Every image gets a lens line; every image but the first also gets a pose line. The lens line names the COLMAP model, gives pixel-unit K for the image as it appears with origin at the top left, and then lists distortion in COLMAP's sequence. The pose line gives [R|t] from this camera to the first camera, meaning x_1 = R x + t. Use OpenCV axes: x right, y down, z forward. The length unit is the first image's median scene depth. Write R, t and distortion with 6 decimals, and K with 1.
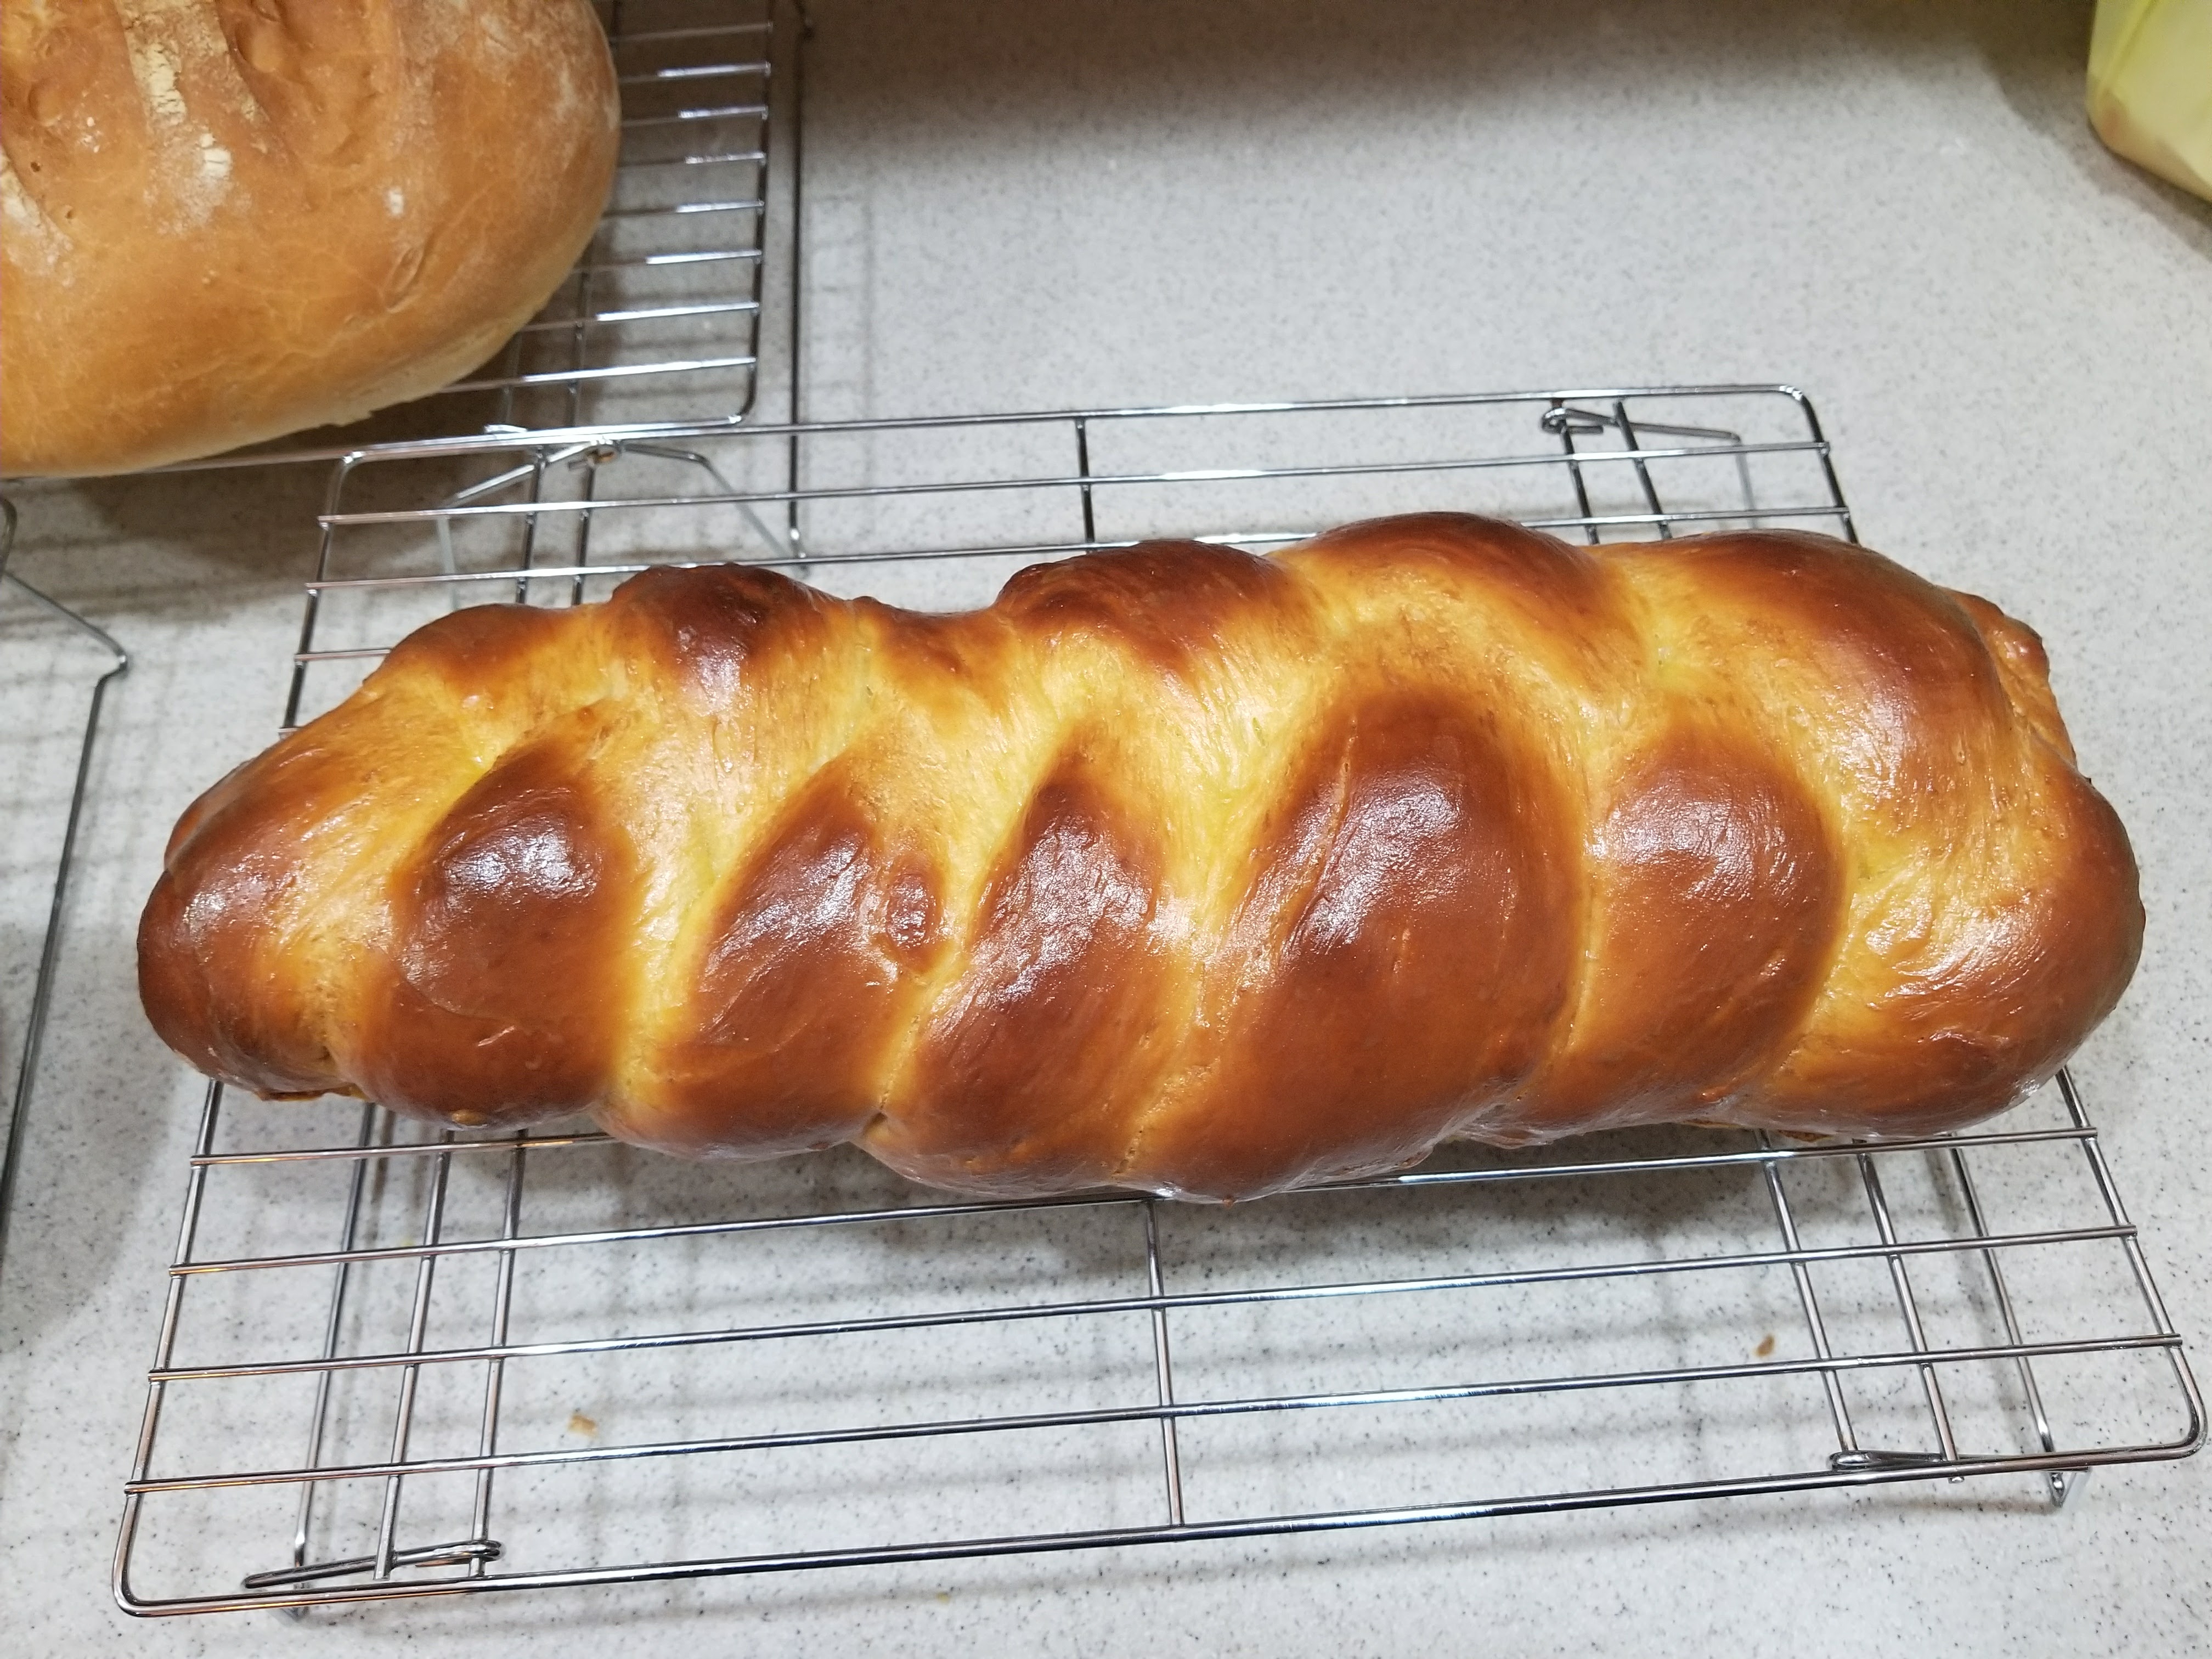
lens RADIAL K [[1730.4, 0, 1099.3], [0, 1730.4, 820.0], [0, 0, 1]] dist [0.078092, -0.135130]
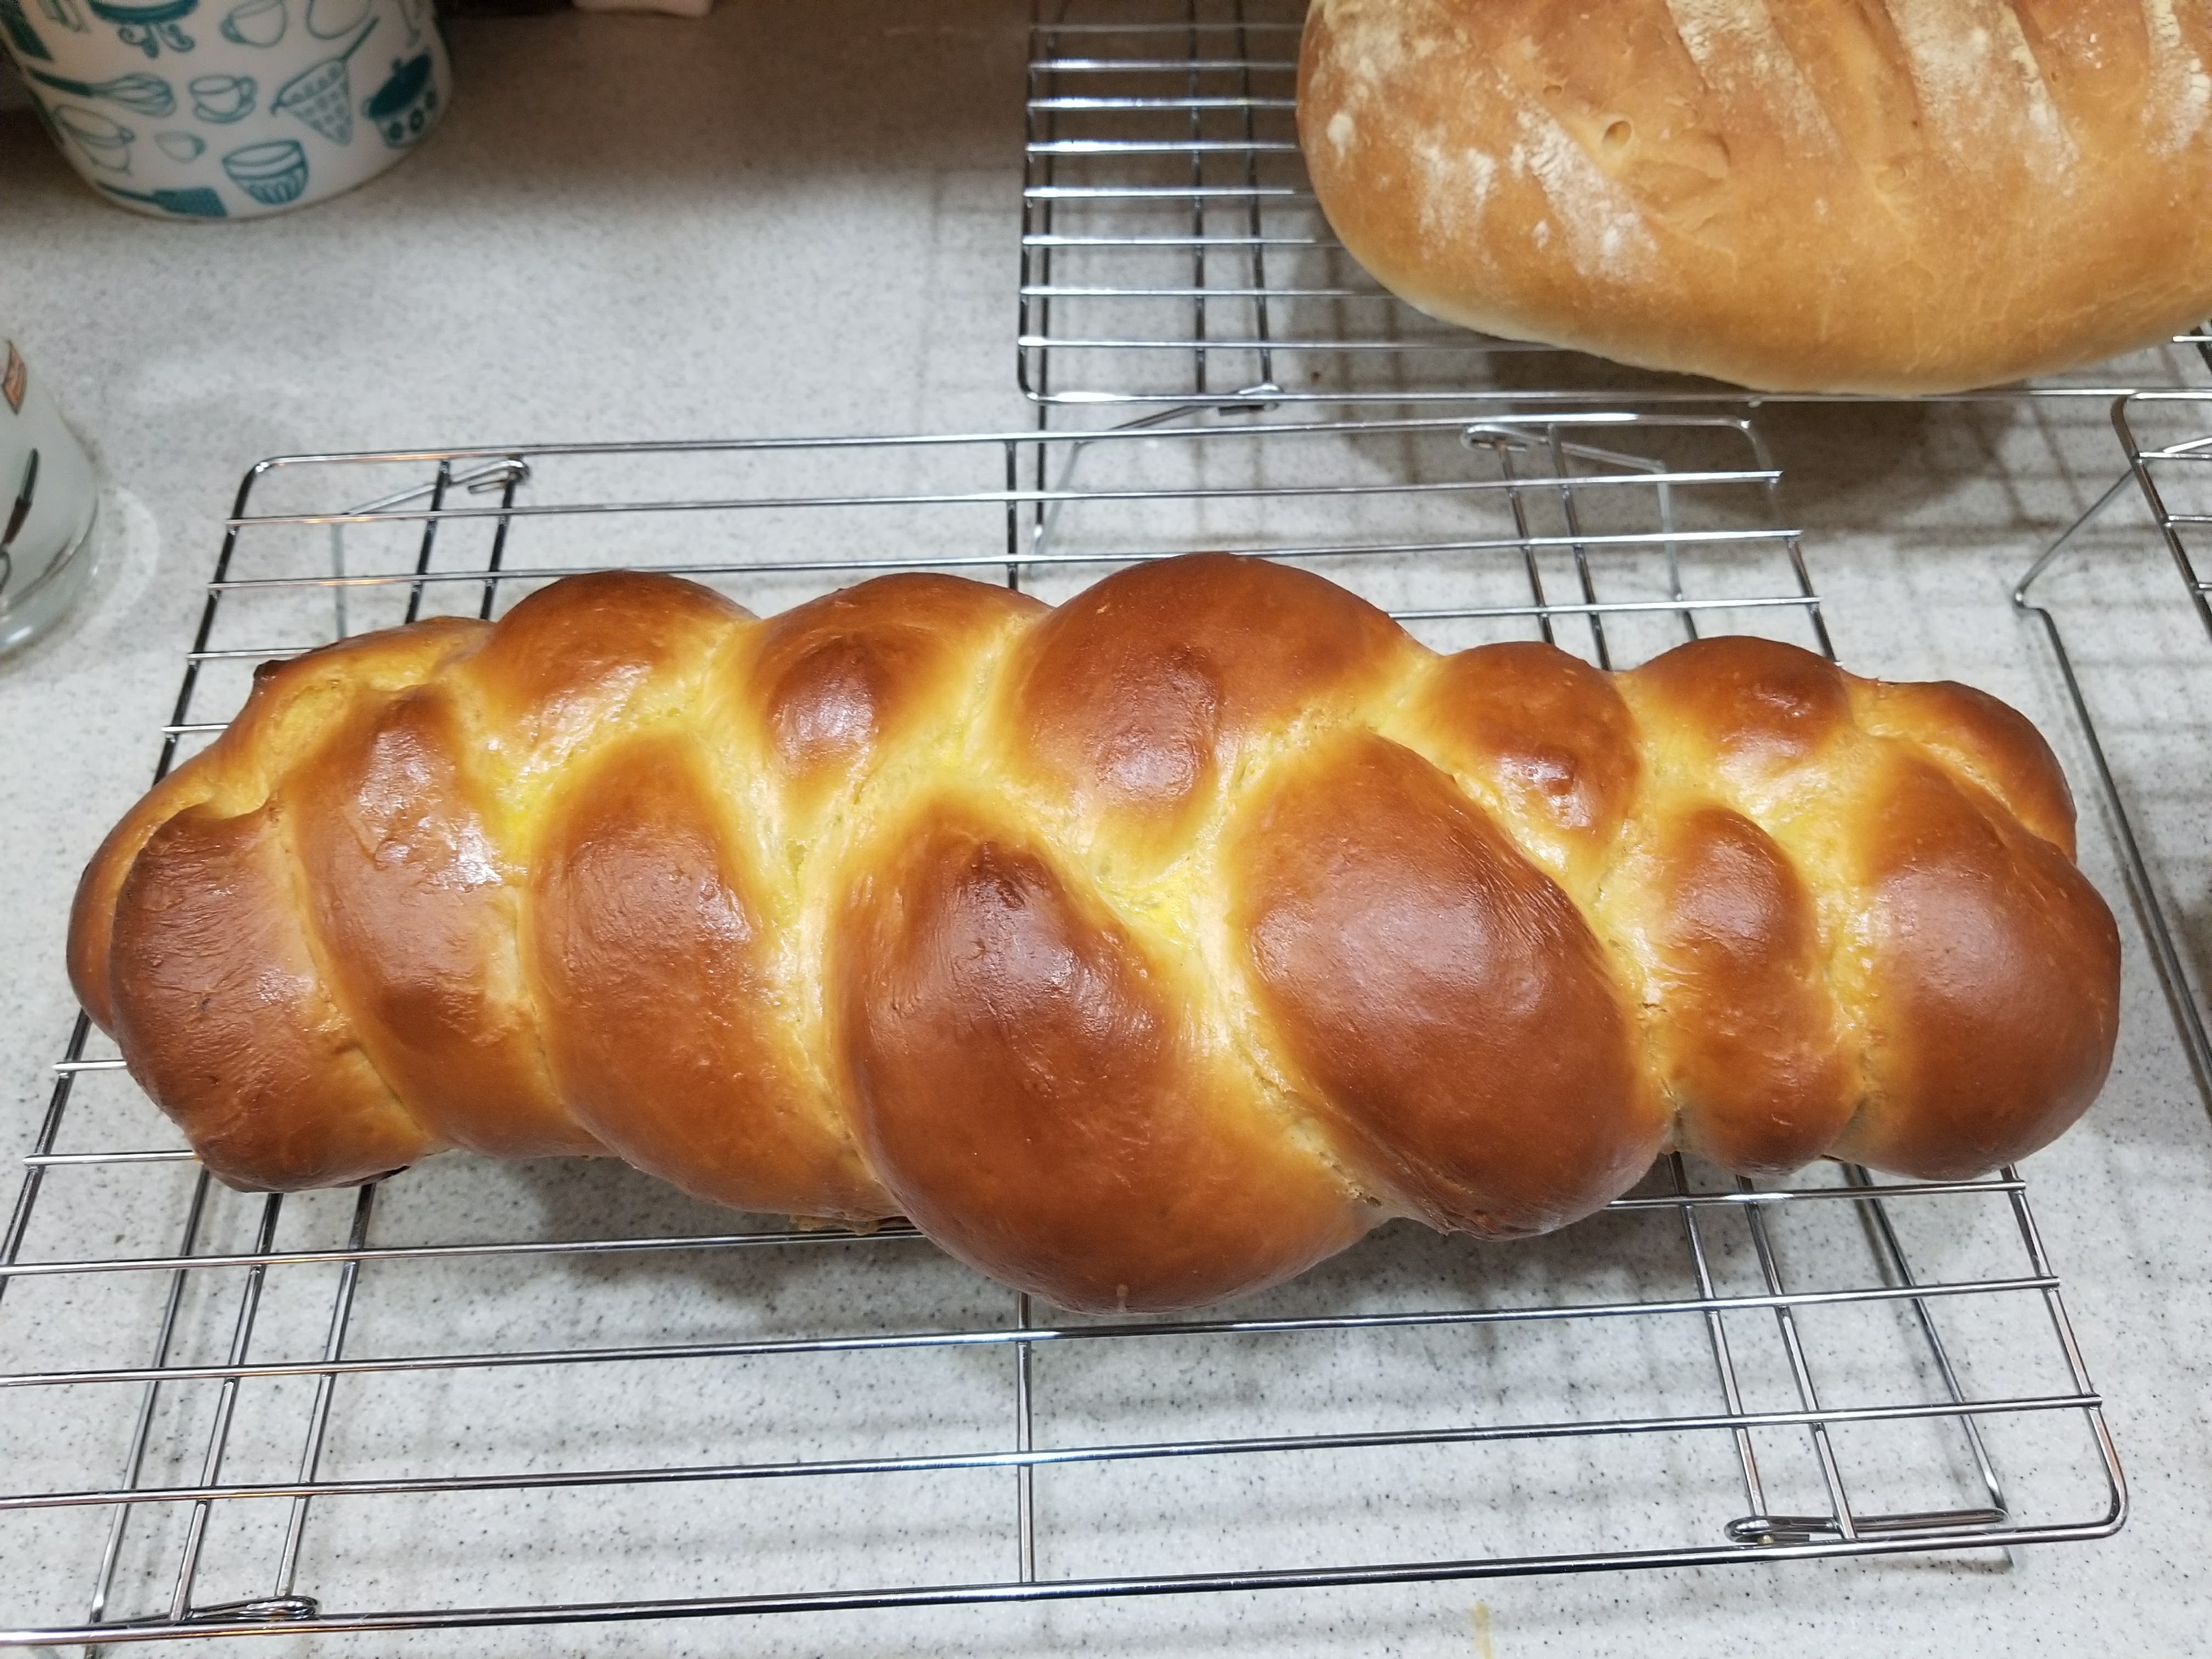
lens RADIAL K [[1694.0, 0, 1083.8], [0, 1694.0, 759.8], [0, 0, 1]] dist [-0.019938, -0.003626]
pose [[0.998497, 0.054628, 0.004374, -1.106466], [-0.054317, 0.997089, -0.053511, 0.093355], [-0.007284, 0.053193, 0.998558, 0.063709]]
